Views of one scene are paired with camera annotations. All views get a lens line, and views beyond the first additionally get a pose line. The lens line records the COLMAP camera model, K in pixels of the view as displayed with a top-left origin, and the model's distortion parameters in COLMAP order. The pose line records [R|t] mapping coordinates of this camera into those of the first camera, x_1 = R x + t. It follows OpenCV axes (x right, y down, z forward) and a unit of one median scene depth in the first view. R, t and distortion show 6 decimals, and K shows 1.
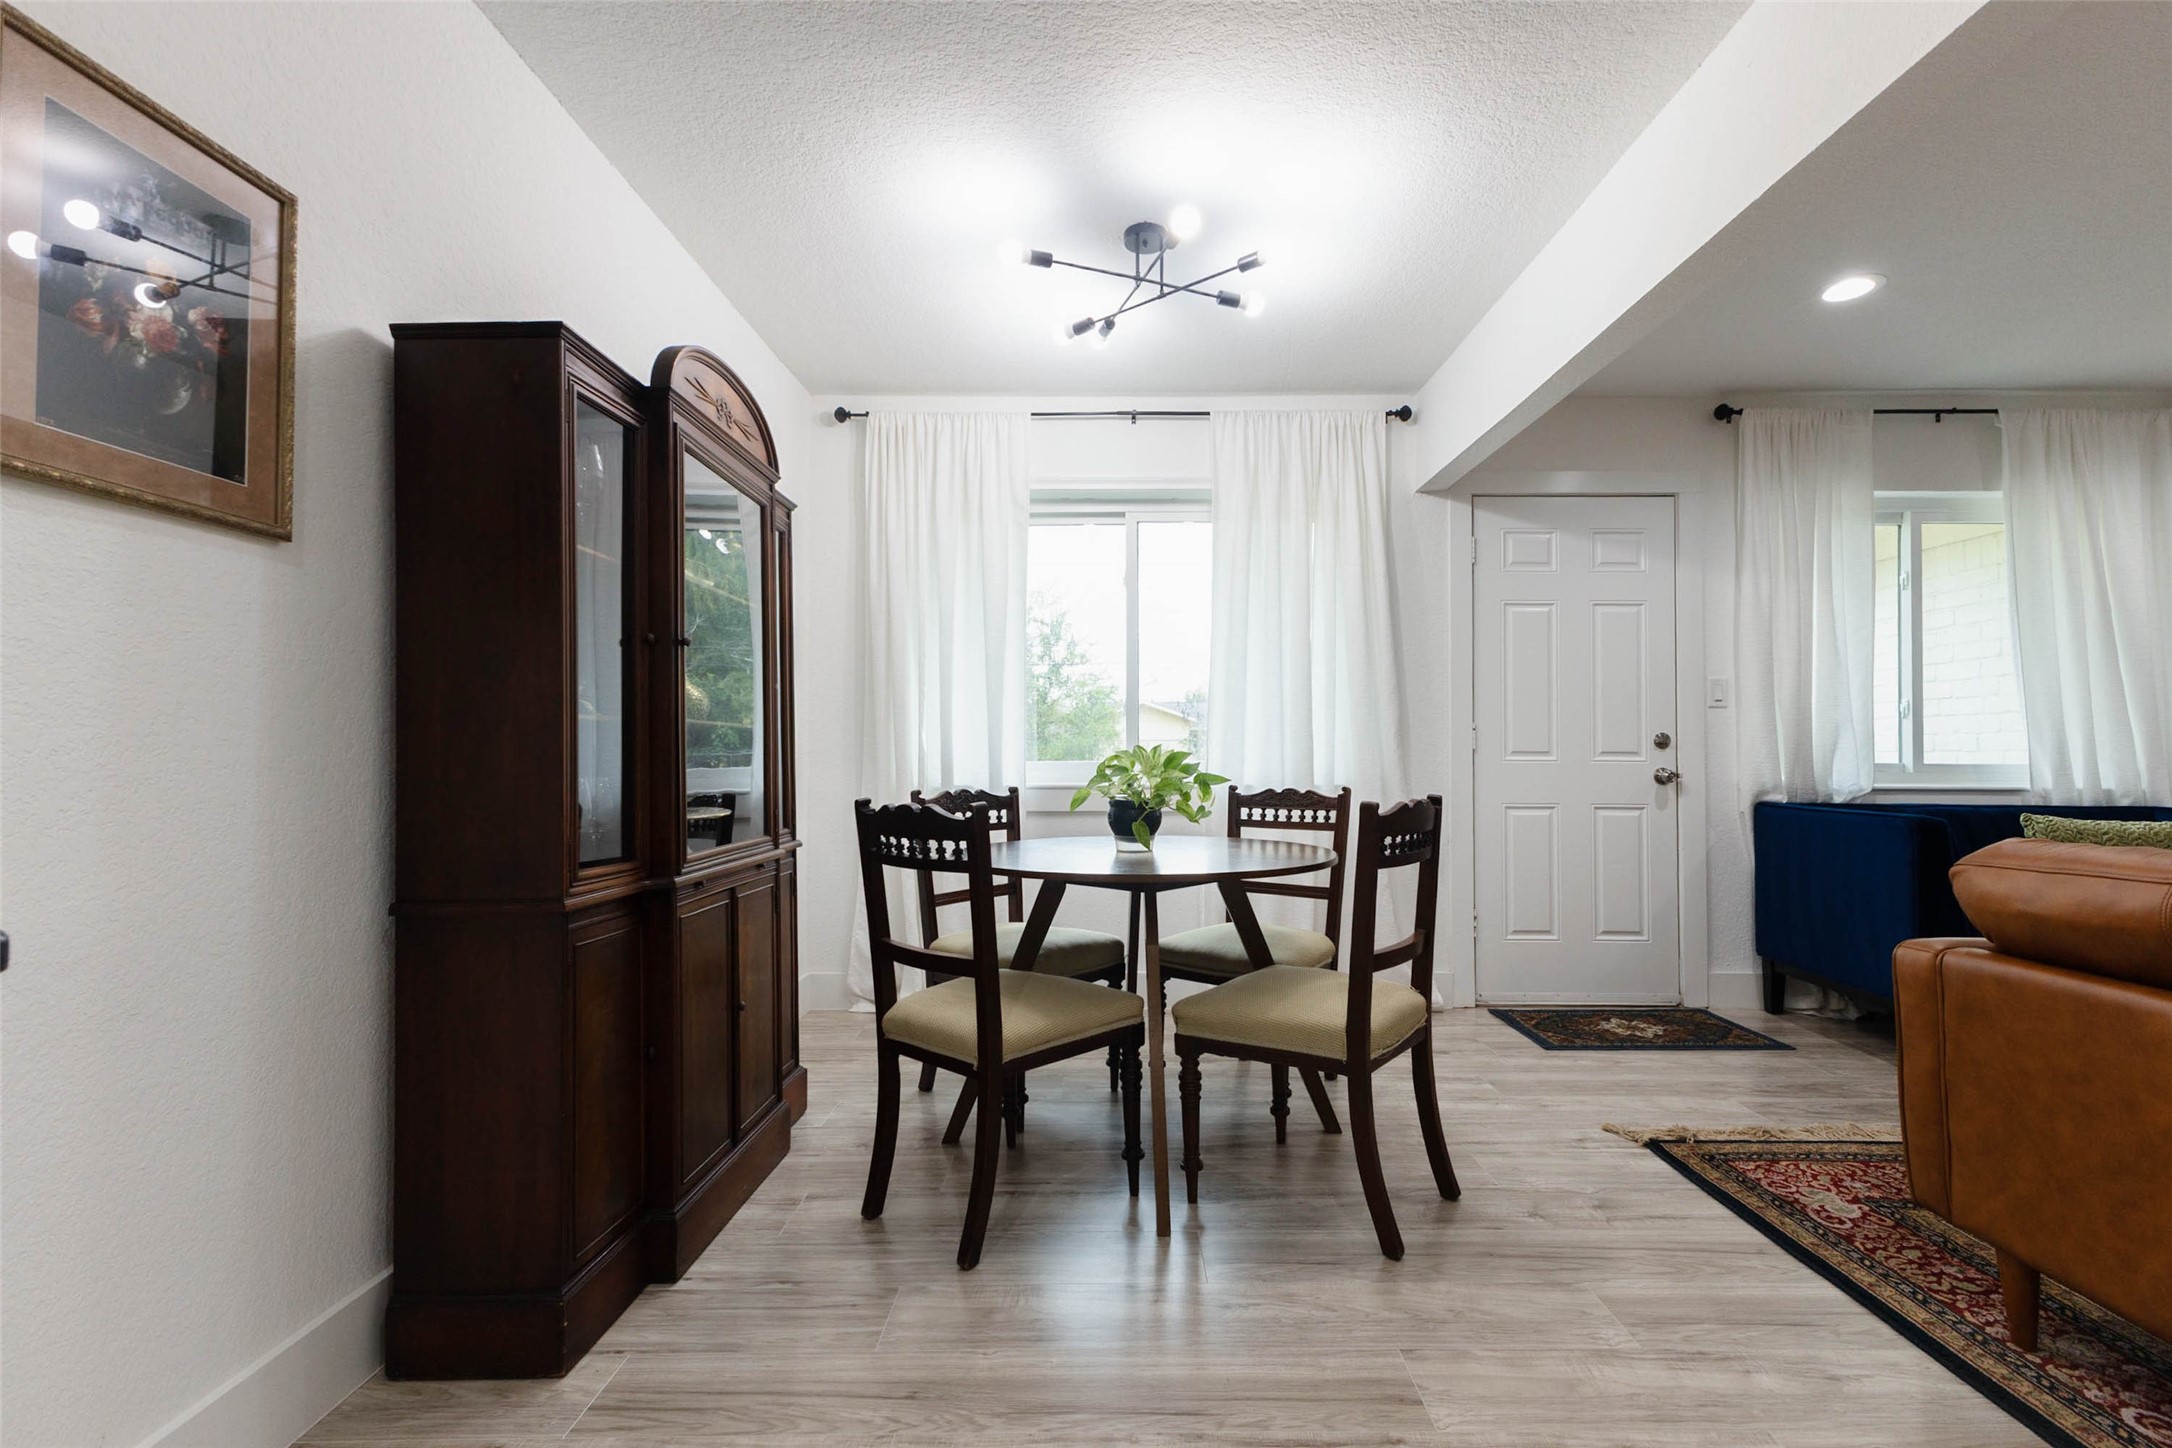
lens RADIAL K [[954.6, 0, 1093.6], [0, 954.6, 743.0], [0, 0, 1]] dist [0.002230, -0.001297]
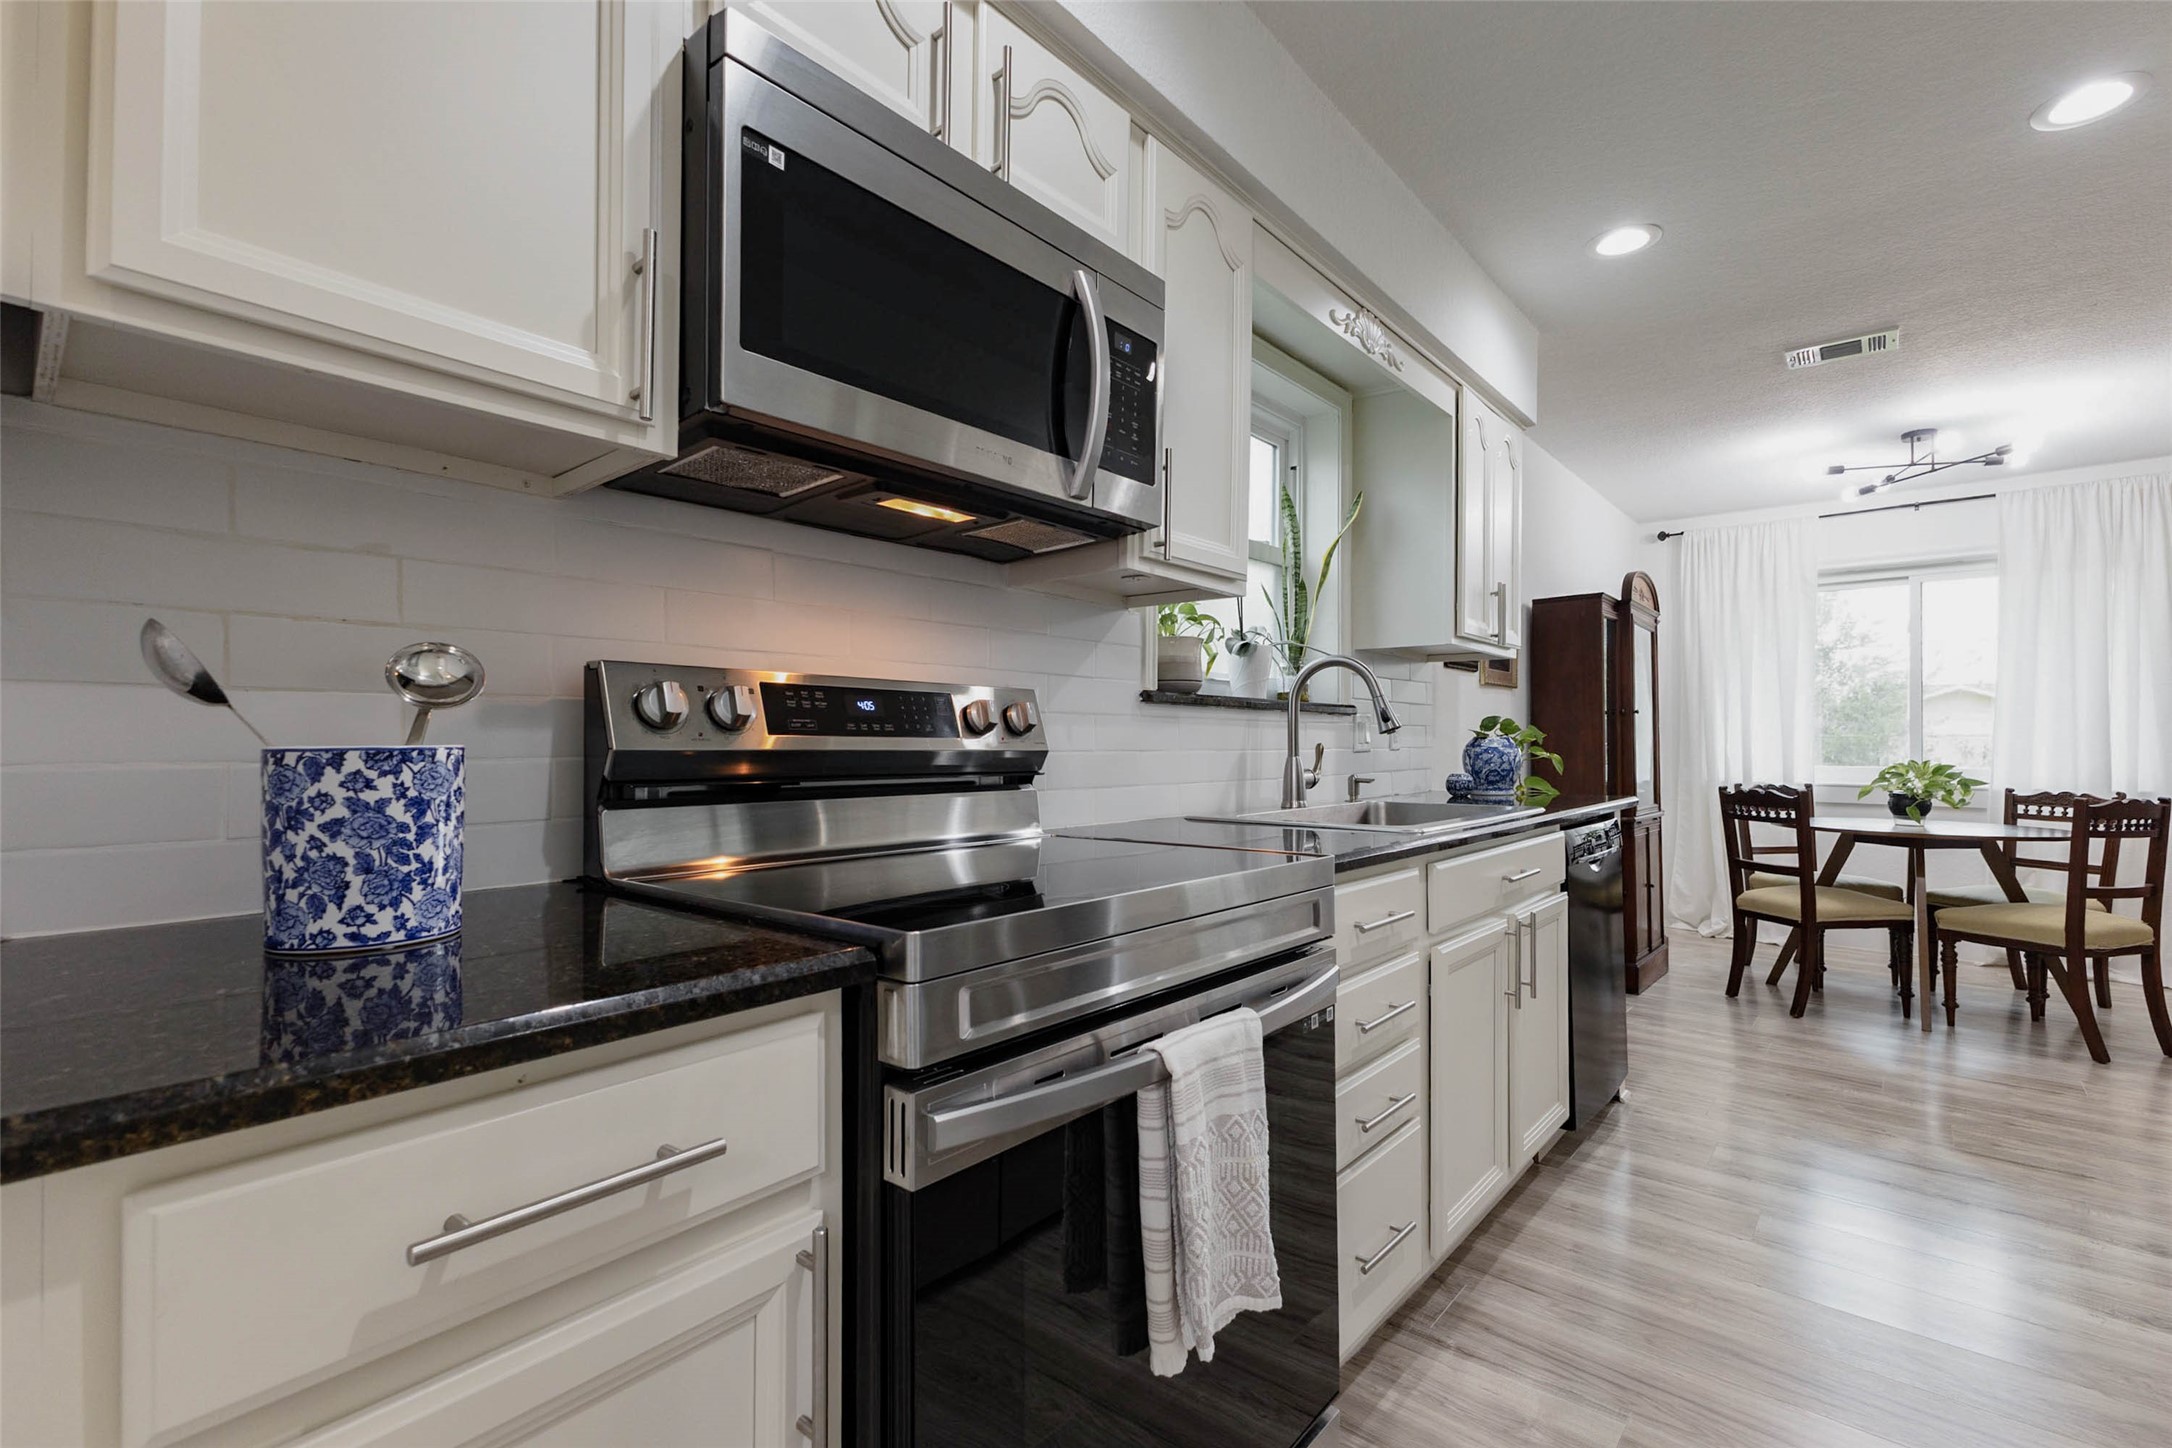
lens RADIAL K [[954.6, 0, 1093.9], [0, 954.6, 728.8], [0, 0, 1]] dist [0.002230, -0.001297]
pose [[0.772347, -0.002055, -0.635198, 0.004085], [-0.000374, 0.999993, -0.003689, -0.044169], [0.635201, 0.003087, 0.772341, -1.130455]]
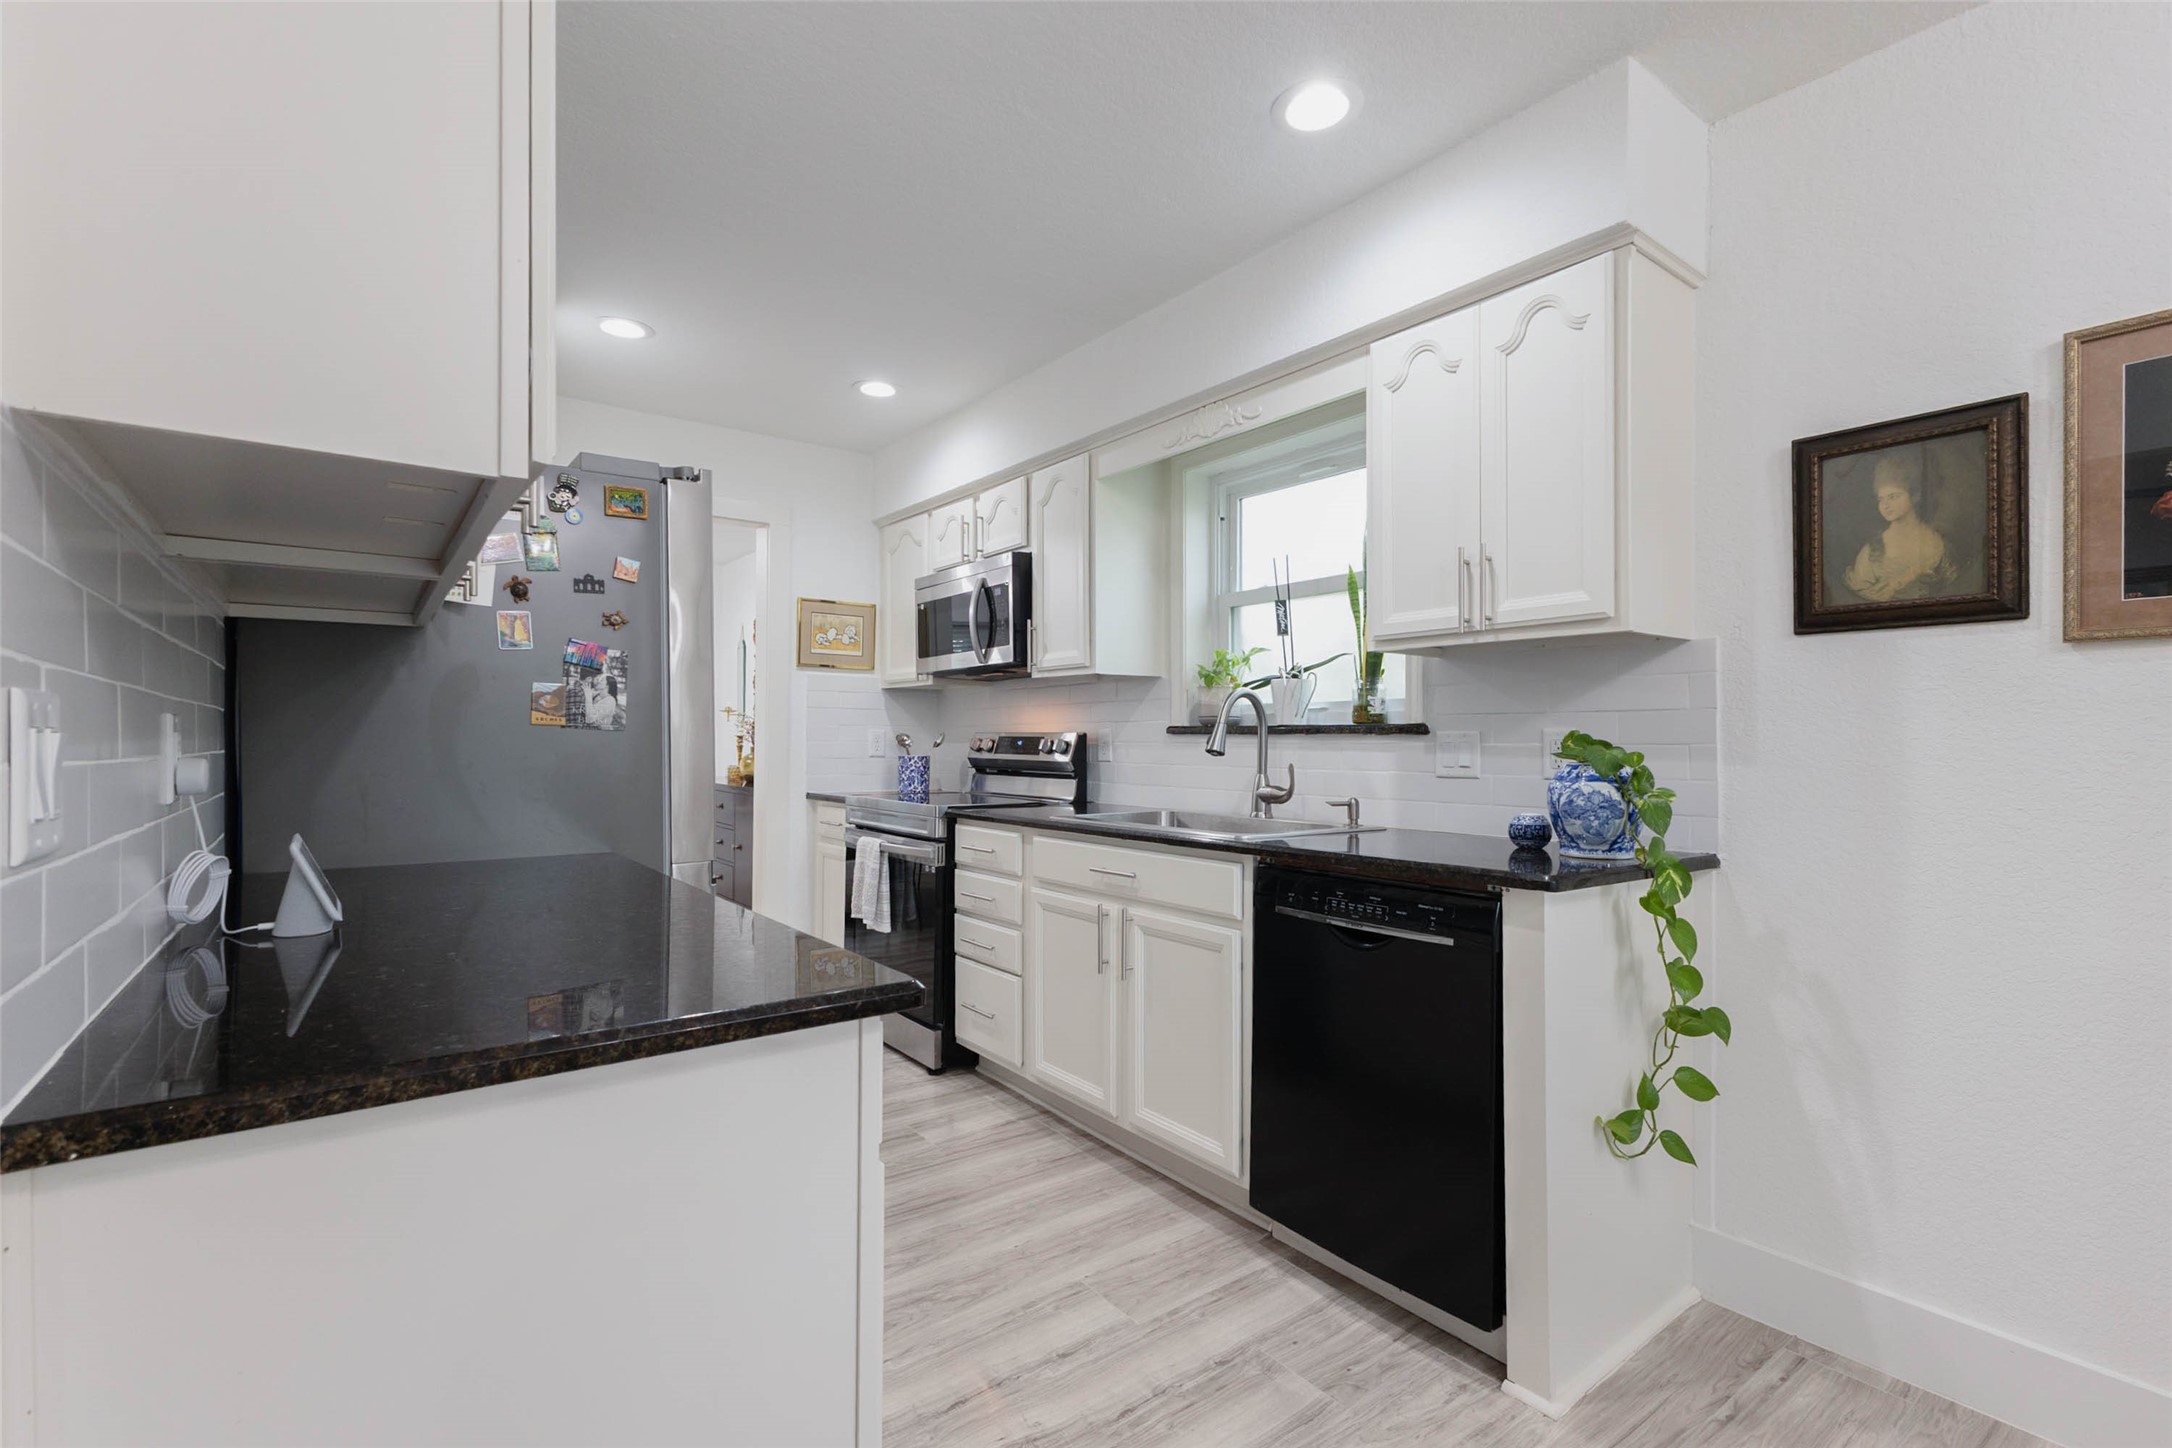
lens RADIAL K [[954.6, 0, 1080.8], [0, 954.6, 735.3], [0, 0, 1]] dist [0.002230, -0.001297]
pose [[-0.787082, 0.000480, -0.616849, 0.432066], [0.006645, 0.999948, -0.007701, -0.060071], [0.616813, -0.010160, -0.787044, 0.583069]]
